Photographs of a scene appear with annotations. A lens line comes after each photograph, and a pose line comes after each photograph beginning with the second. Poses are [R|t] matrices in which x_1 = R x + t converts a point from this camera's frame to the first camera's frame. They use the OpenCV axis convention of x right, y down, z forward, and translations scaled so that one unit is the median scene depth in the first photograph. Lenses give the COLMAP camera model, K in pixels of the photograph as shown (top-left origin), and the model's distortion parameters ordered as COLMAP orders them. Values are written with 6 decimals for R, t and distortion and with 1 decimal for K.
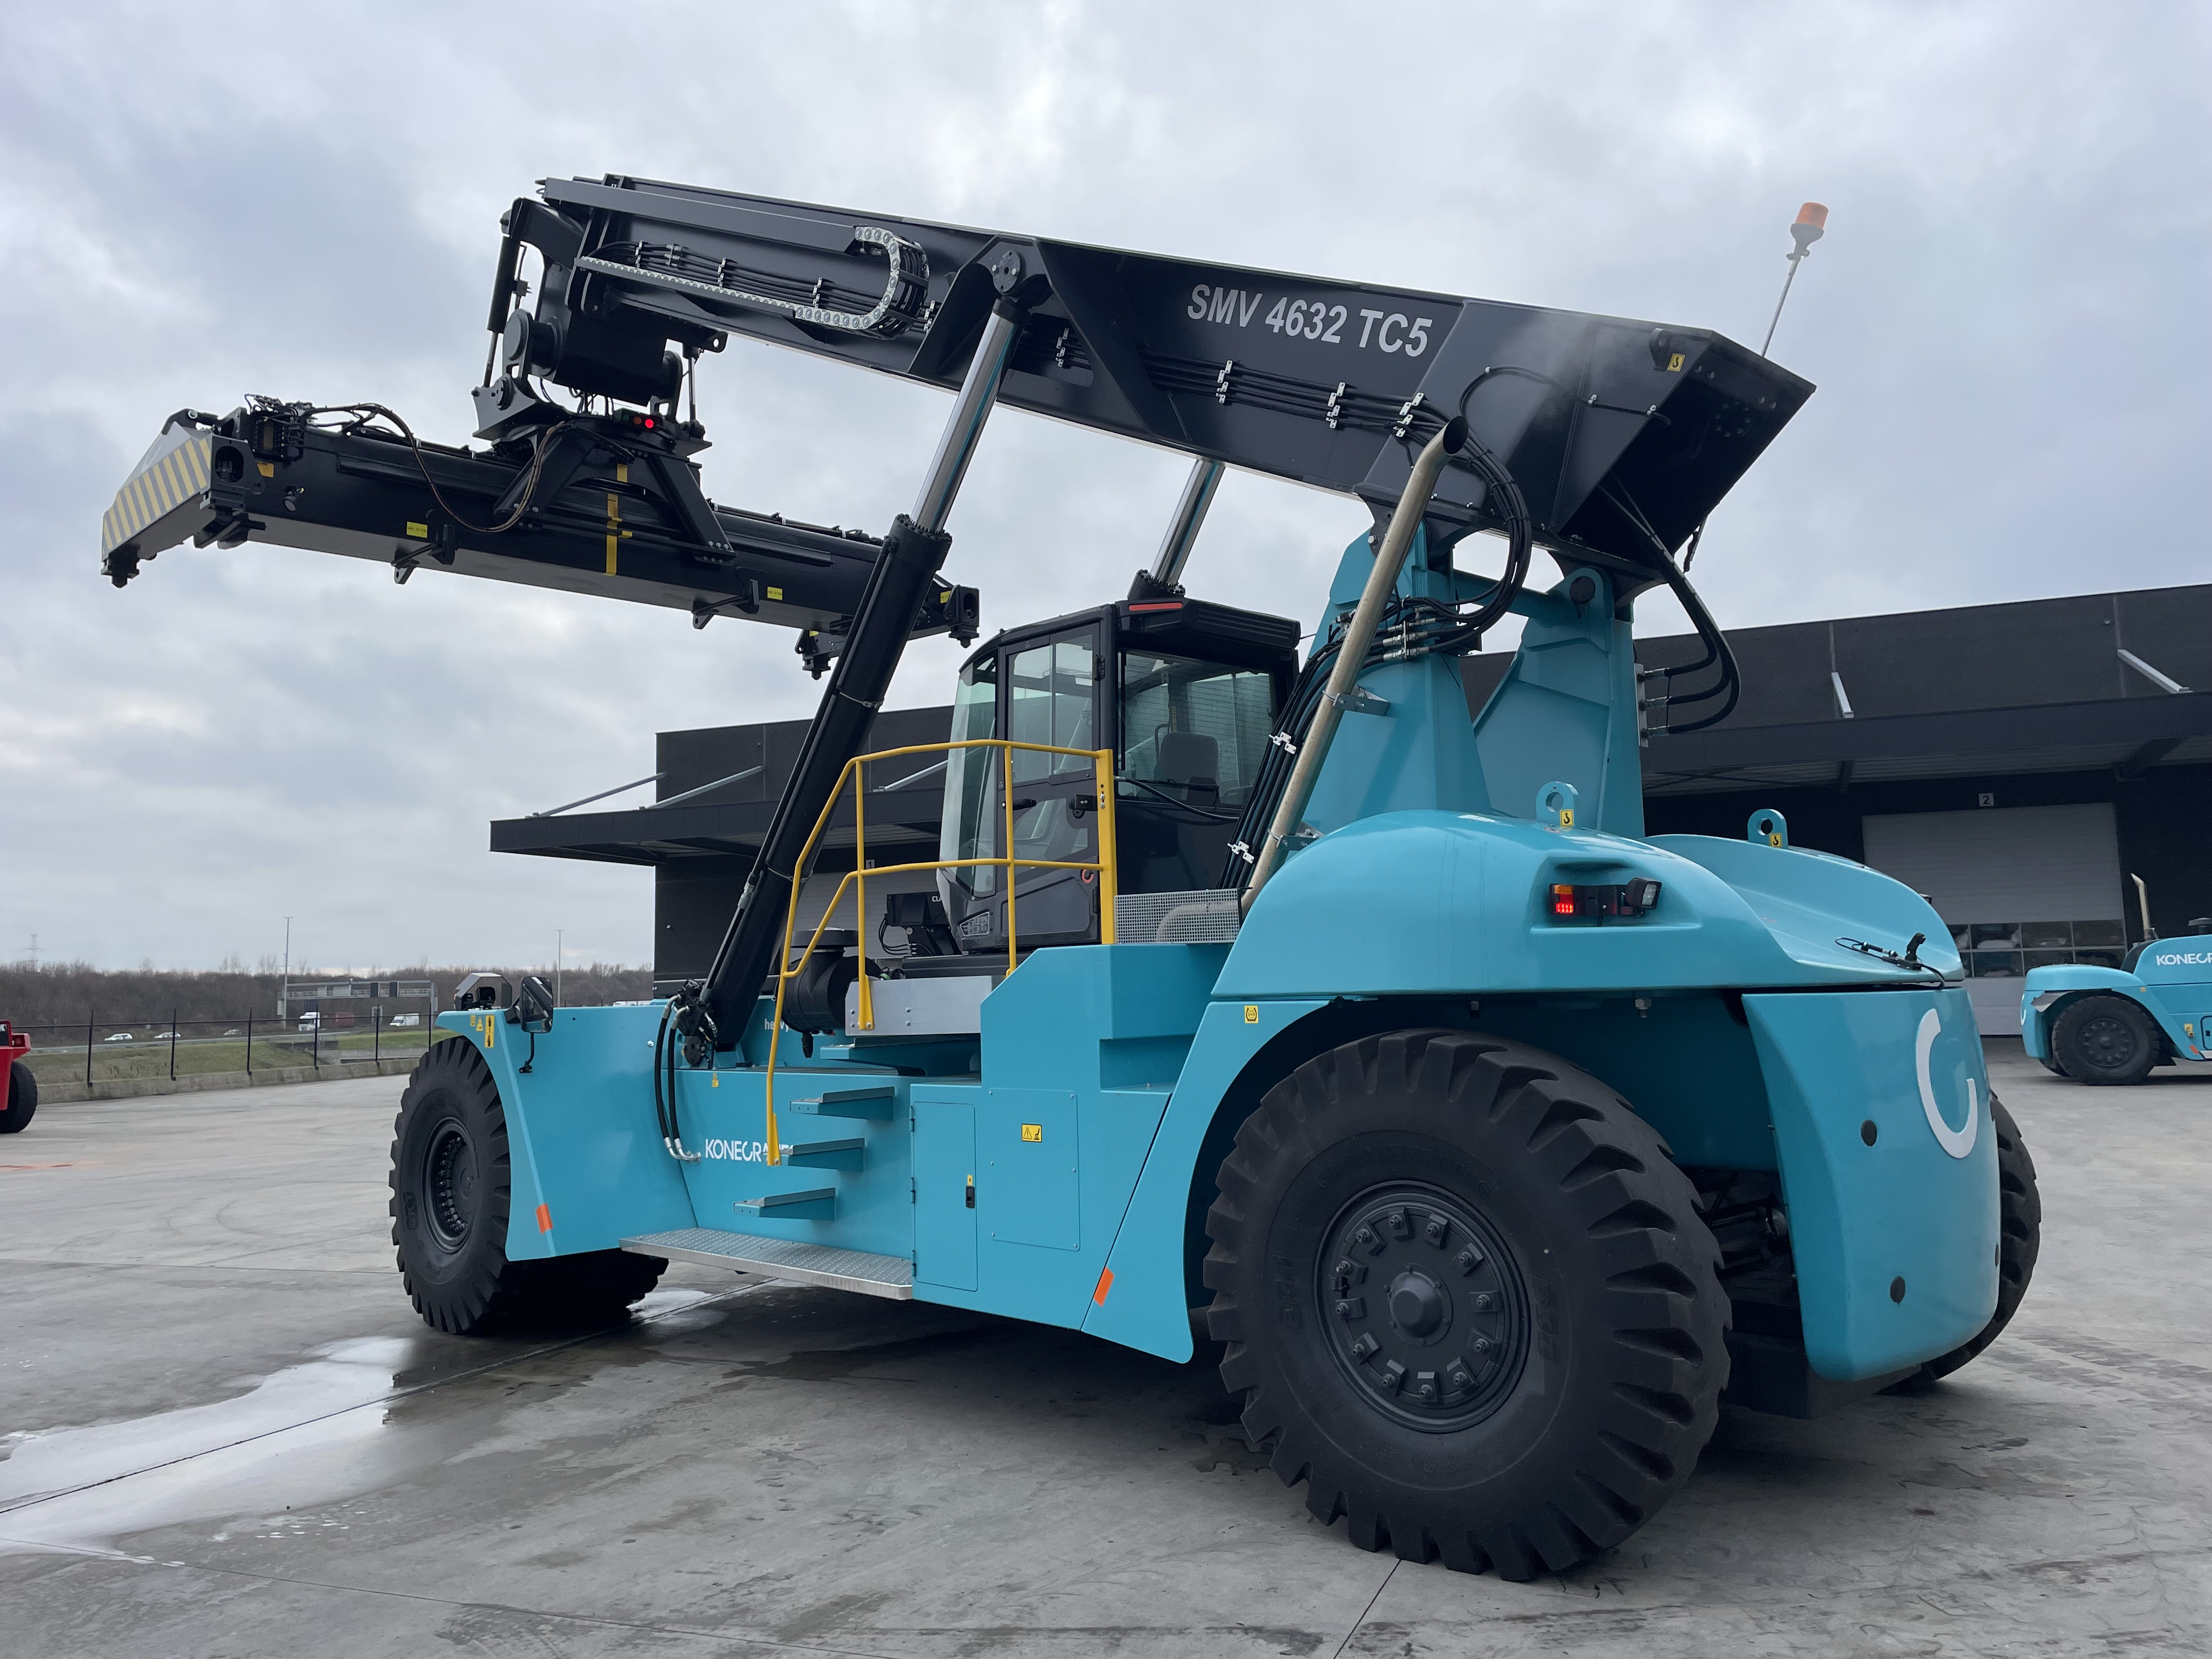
lens RADIAL K [[1586.4, 0, 1105.3], [0, 1586.4, 803.1], [0, 0, 1]] dist [0.167308, -0.266524]
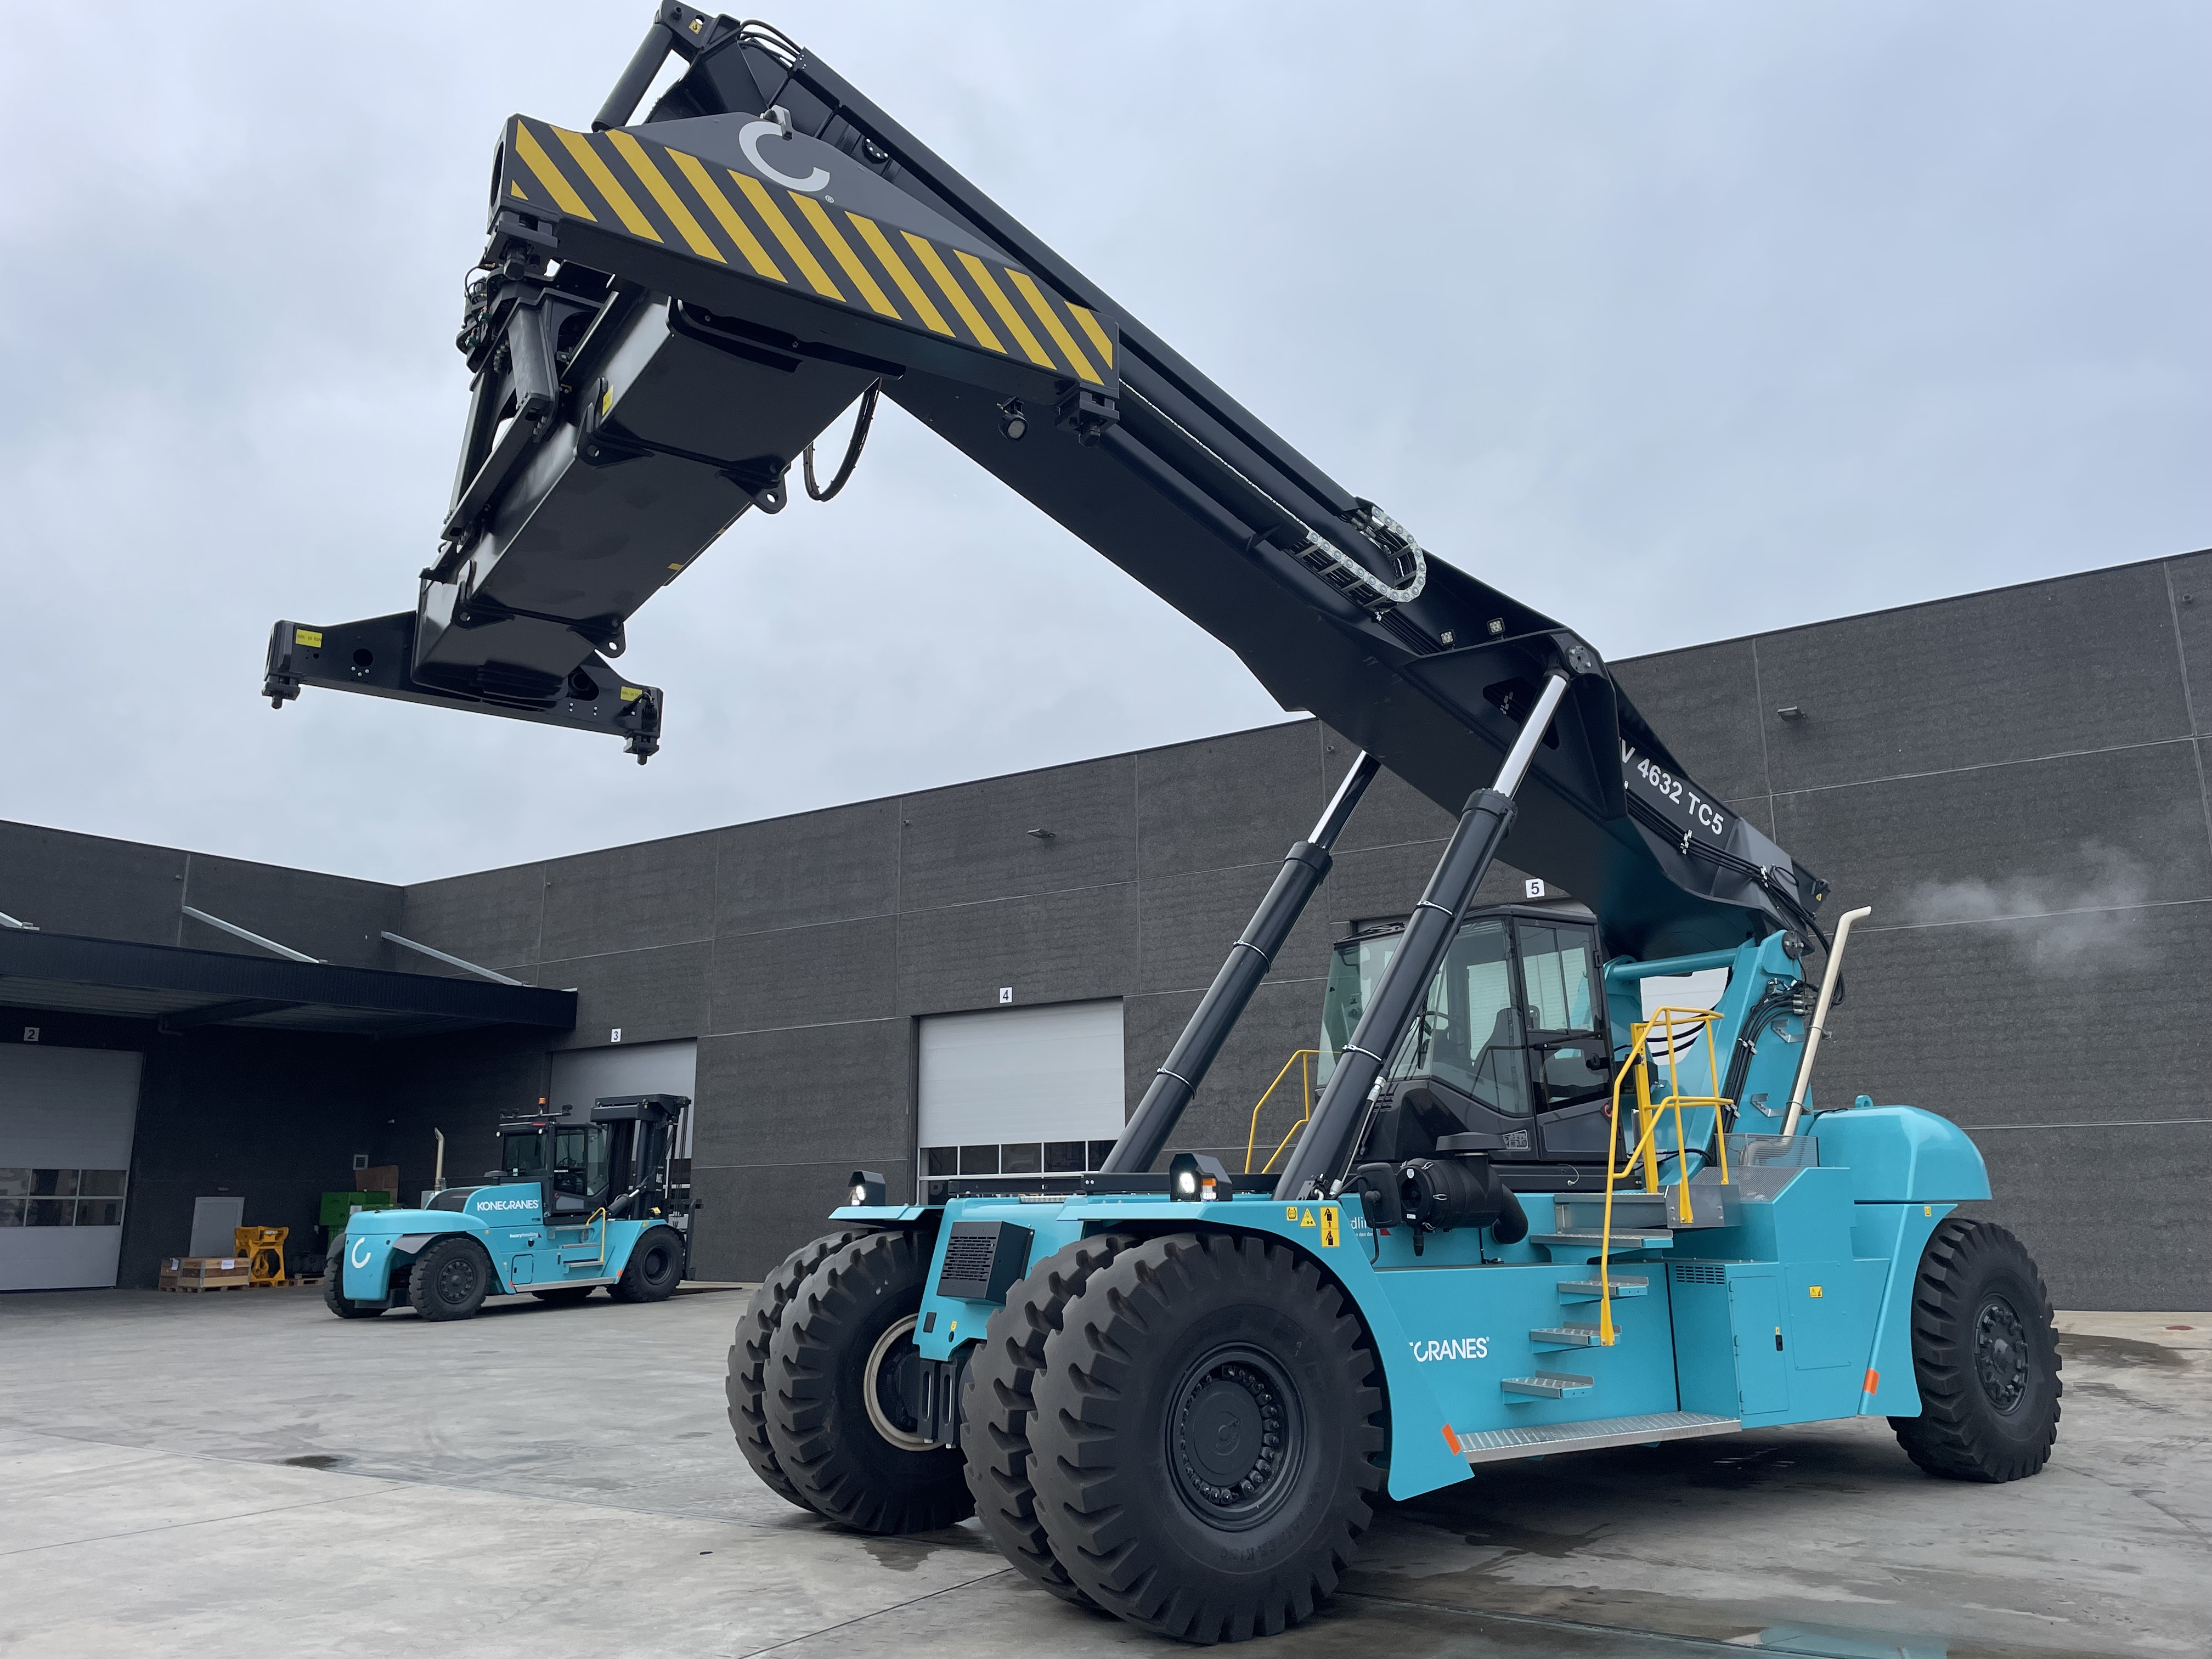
lens RADIAL K [[1617.0, 0, 1129.2], [0, 1617.0, 831.1], [0, 0, 1]] dist [0.091203, -0.109697]
pose [[0.216894, 0.241558, 0.945837, -1.753210], [-0.107889, 0.968897, -0.222707, 0.200324], [-0.970215, -0.053741, 0.236210, 1.283936]]
